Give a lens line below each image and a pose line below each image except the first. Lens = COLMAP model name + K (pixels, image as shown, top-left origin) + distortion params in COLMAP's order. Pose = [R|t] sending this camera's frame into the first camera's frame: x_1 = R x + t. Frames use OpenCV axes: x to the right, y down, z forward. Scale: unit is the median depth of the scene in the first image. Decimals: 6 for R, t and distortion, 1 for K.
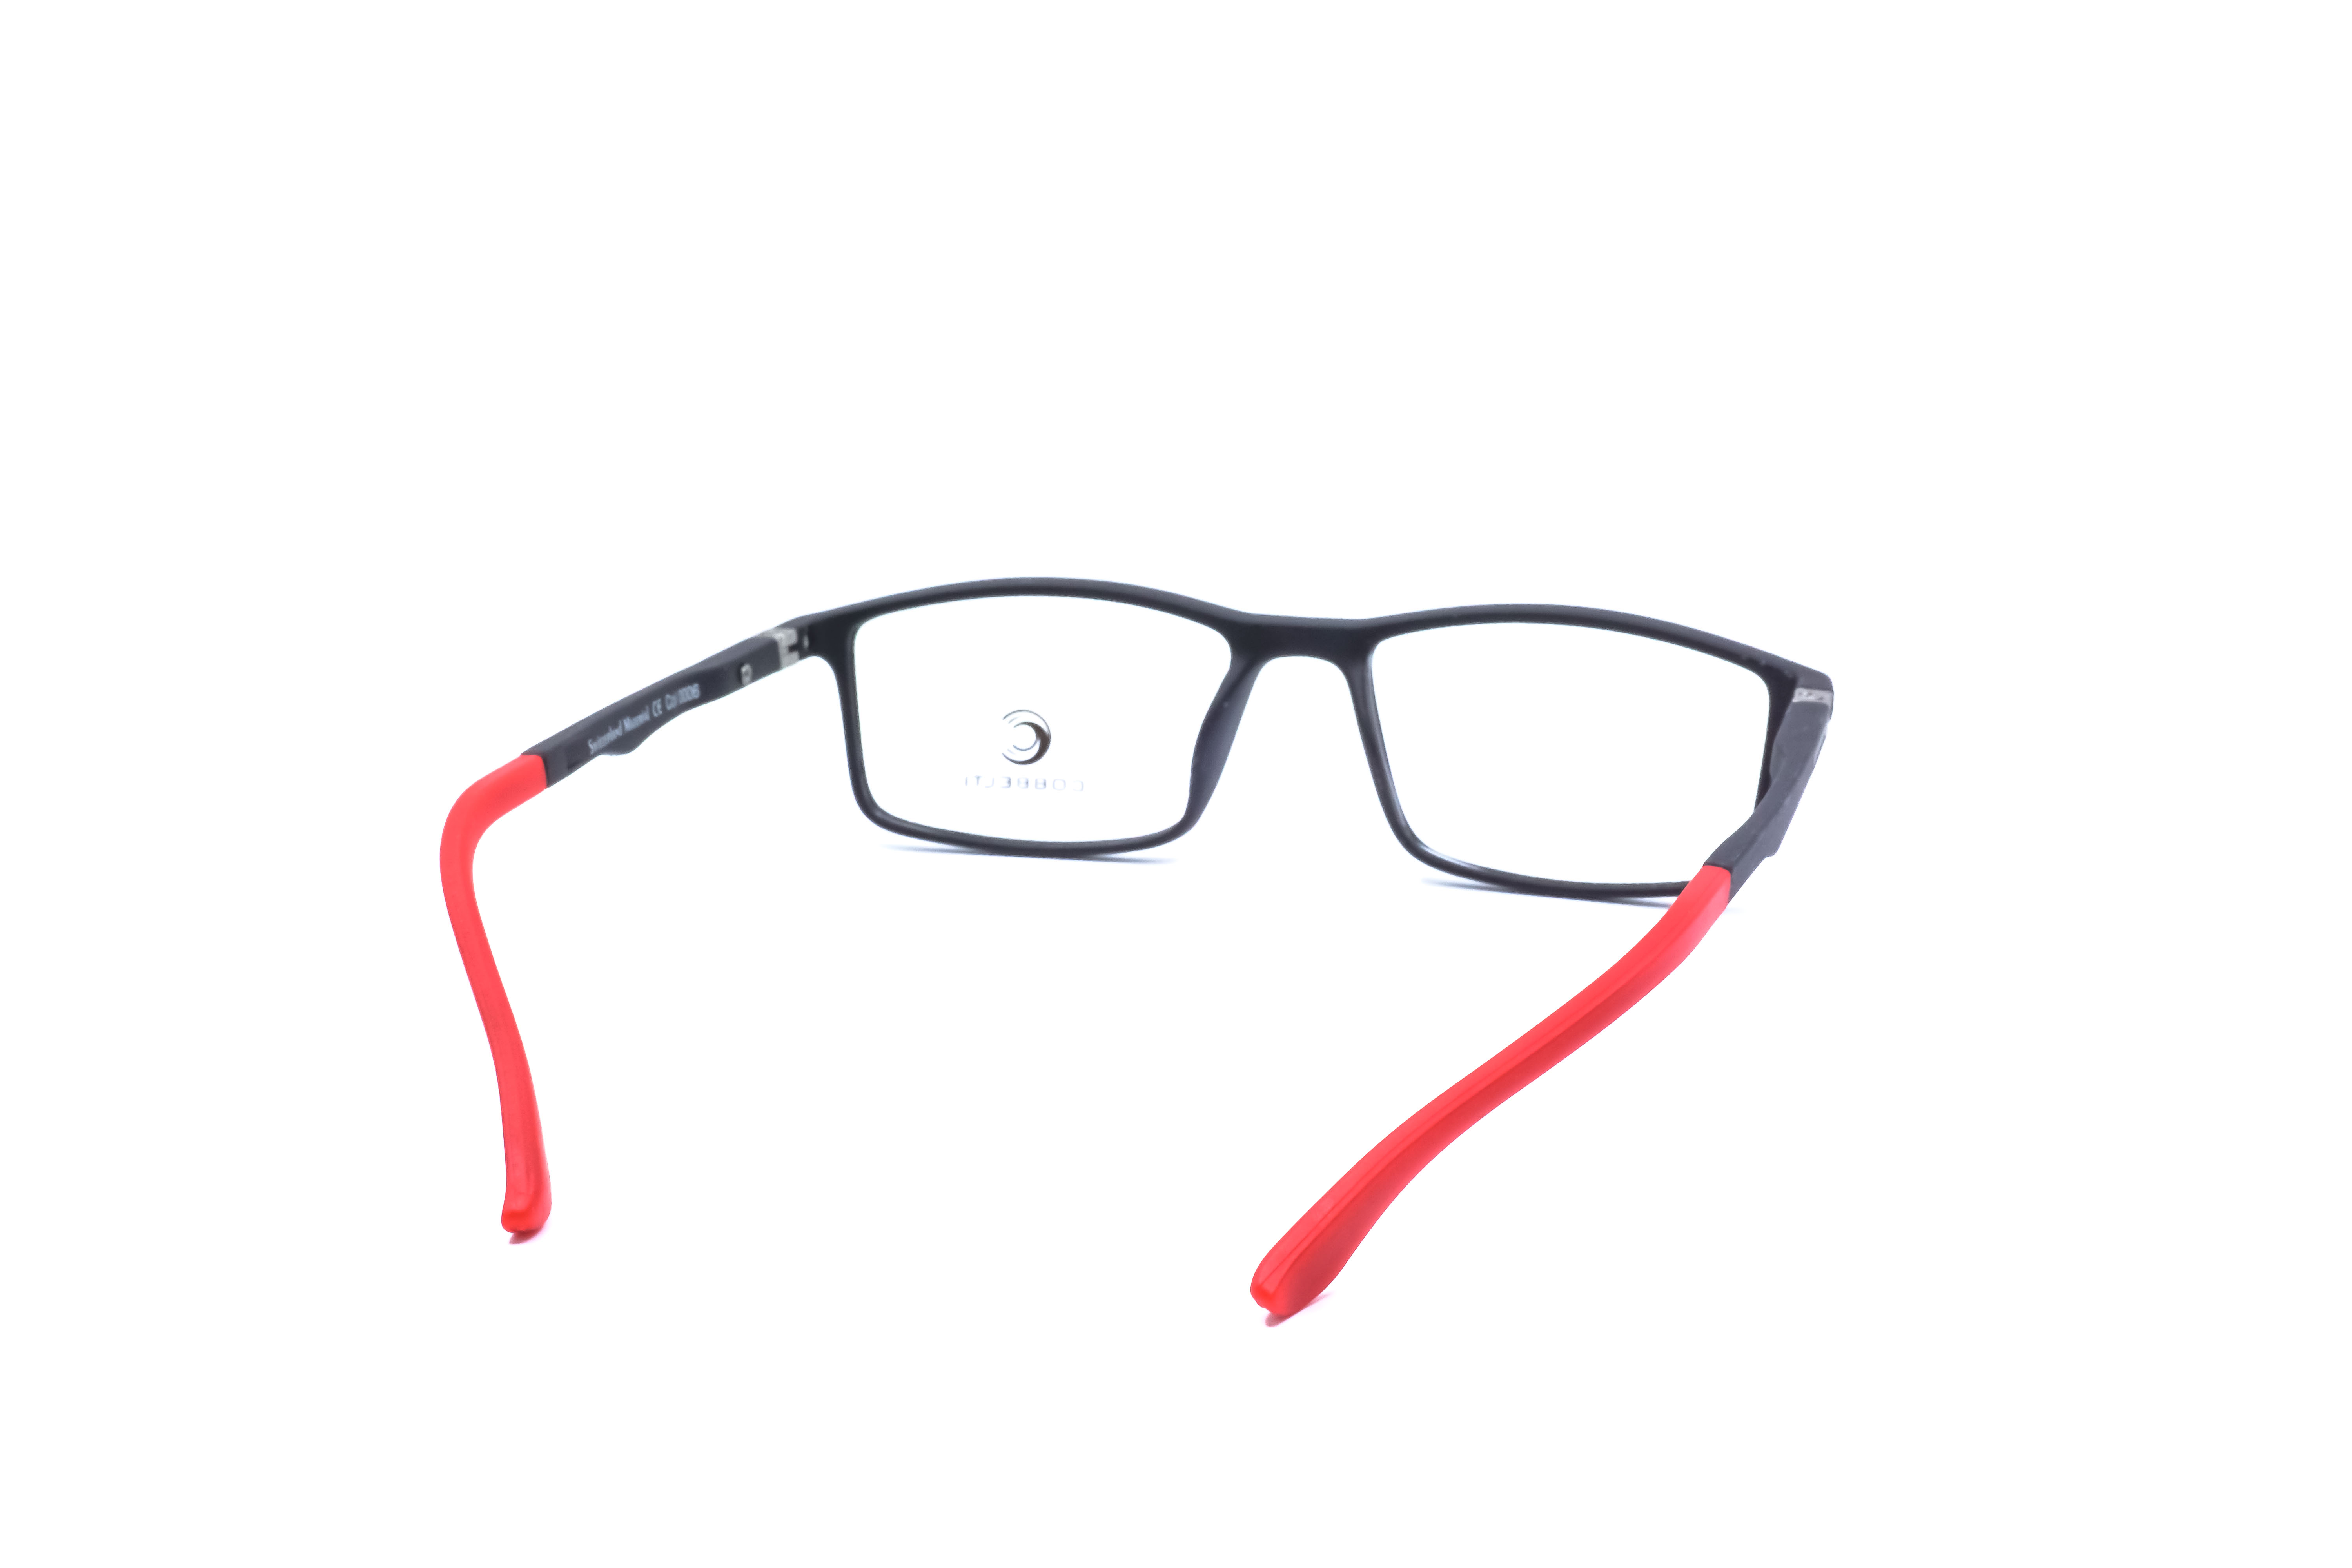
lens RADIAL K [[3395.6, 0, 1176.5], [0, 3395.6, 779.5], [0, 0, 1]] dist [0.074202, 0.000000]
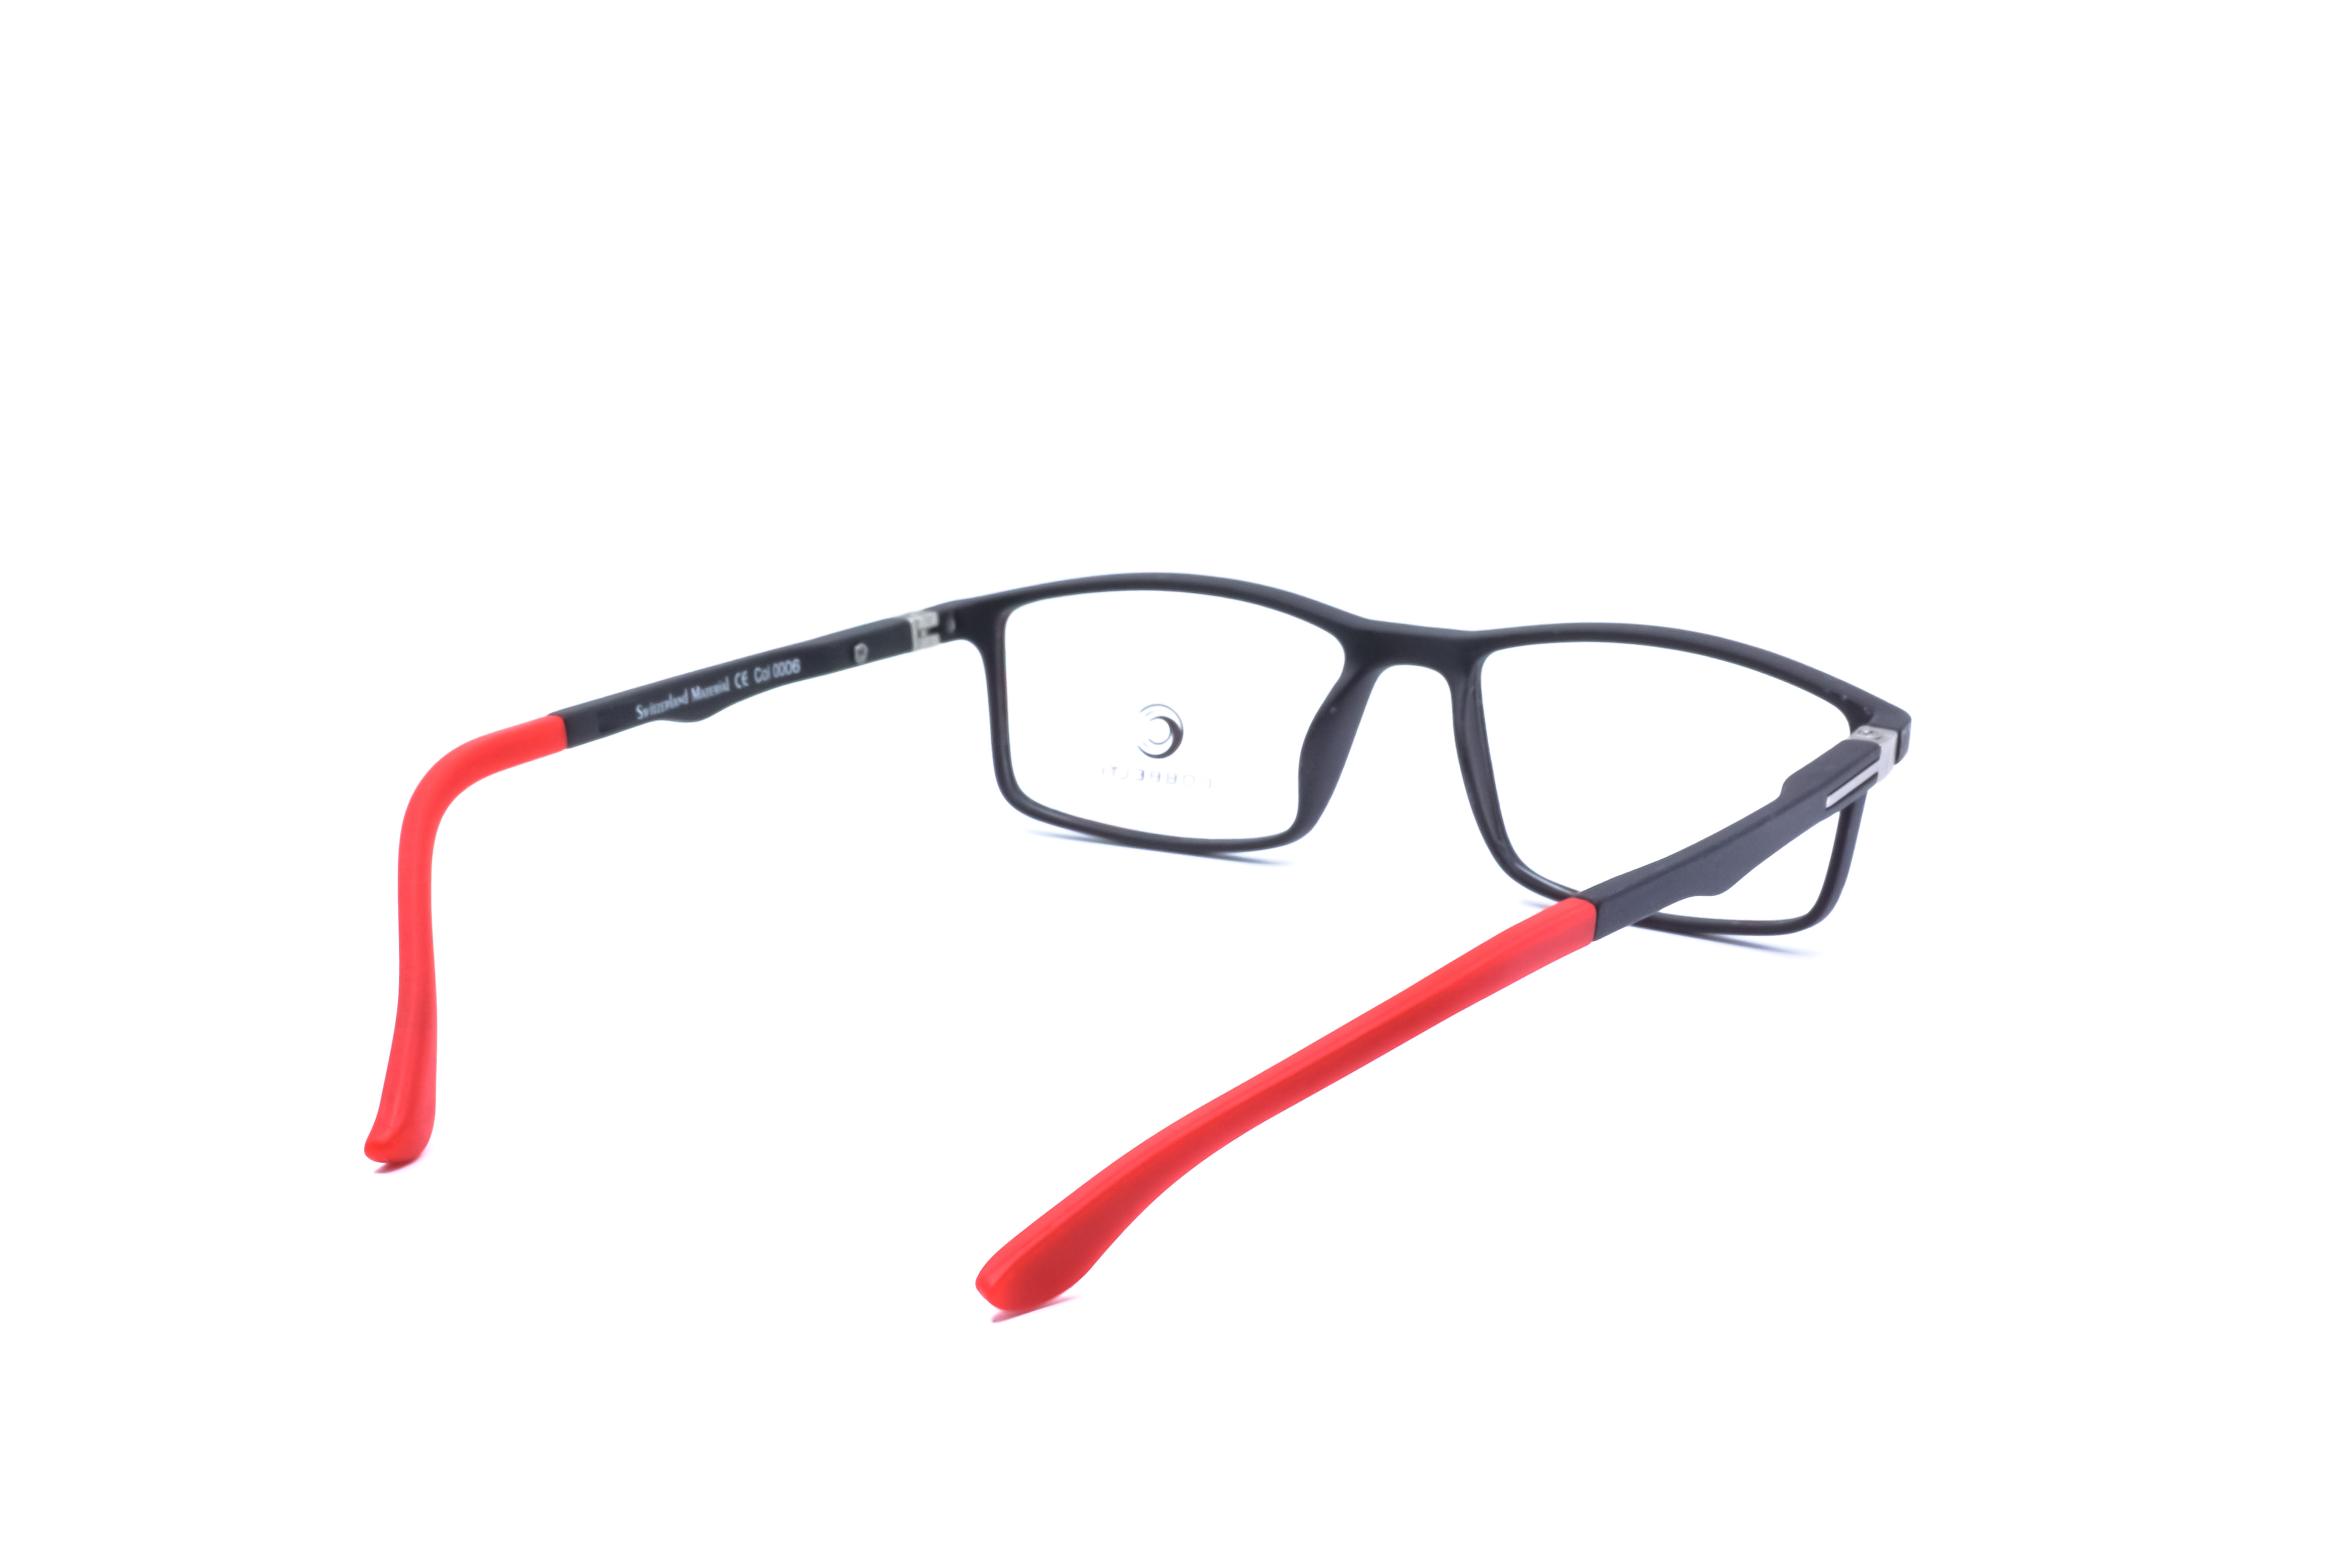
lens RADIAL K [[3395.6, 0, 1195.4], [0, 3395.6, 774.4], [0, 0, 1]] dist [0.074202, 0.000000]
pose [[0.967521, 0.061343, -0.245235, 0.219588], [-0.061704, 0.998075, 0.006219, -0.006737], [0.245145, 0.009115, 0.969444, 0.027451]]
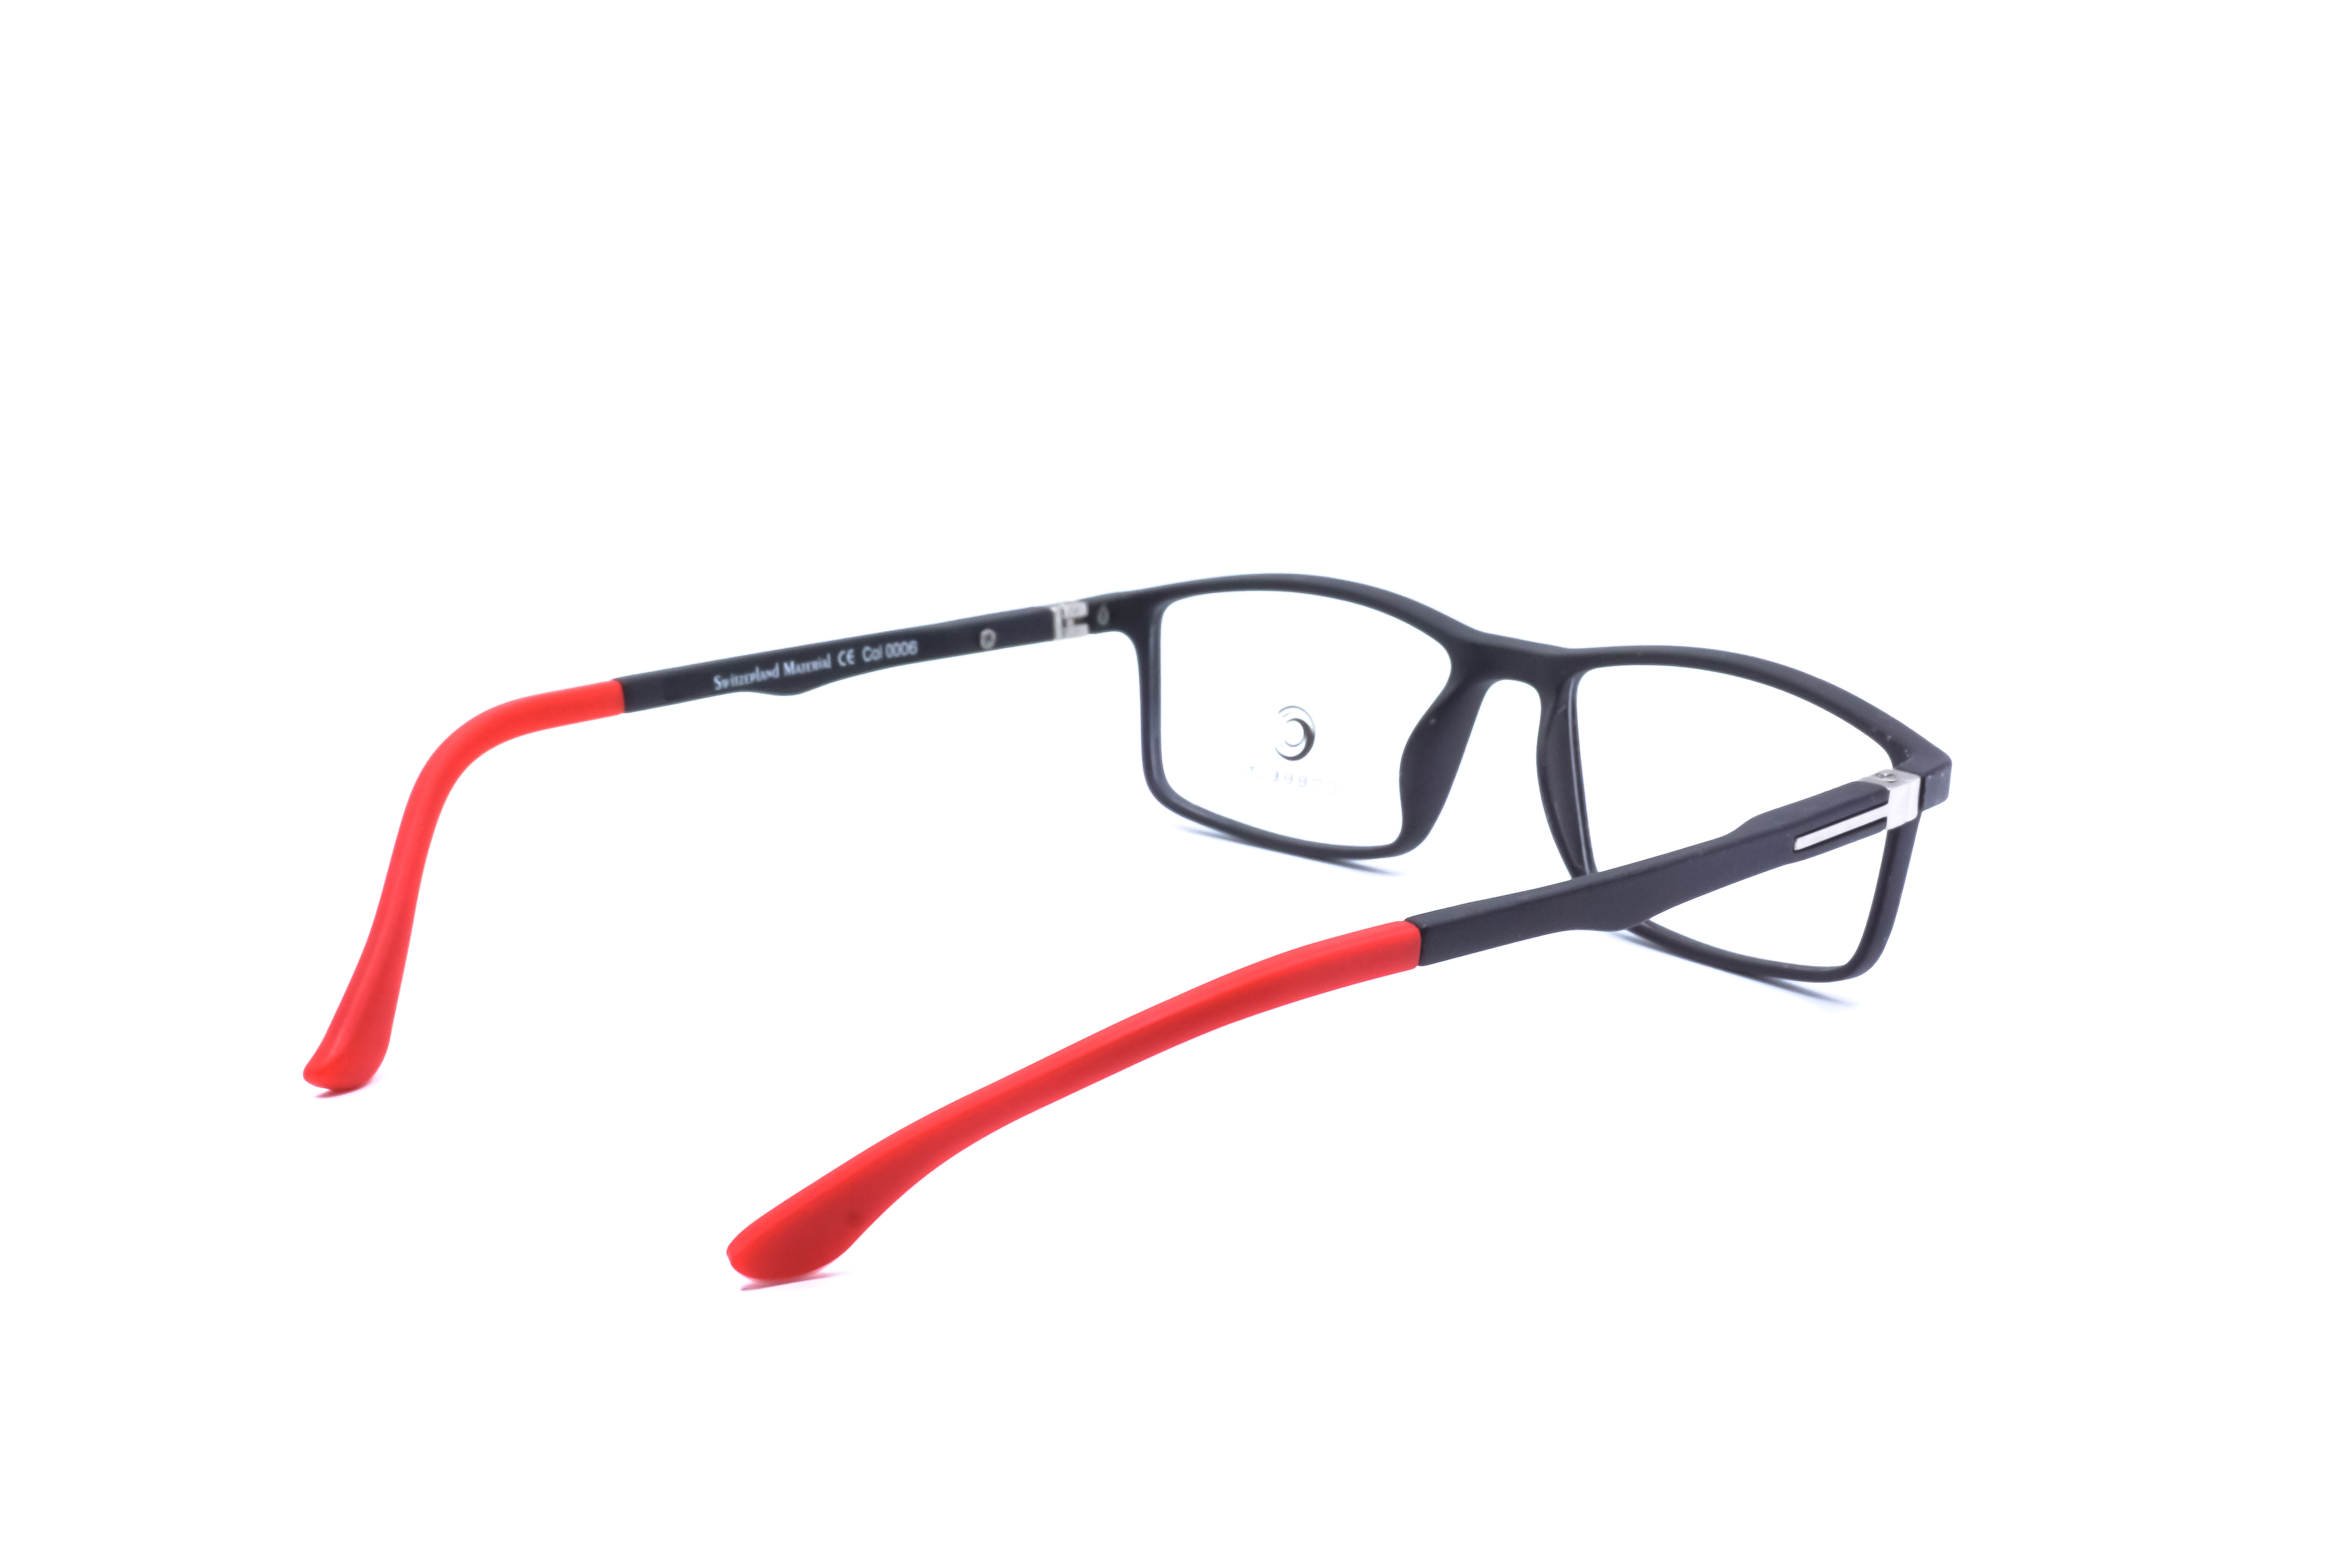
lens RADIAL K [[3395.6, 0, 1177.2], [0, 3395.6, 788.4], [0, 0, 1]] dist [0.074202, 0.000000]
pose [[0.867790, 0.121473, -0.481856, 0.422432], [-0.120075, 0.992187, 0.033876, -0.026901], [0.482206, 0.028461, 0.875595, 0.109202]]
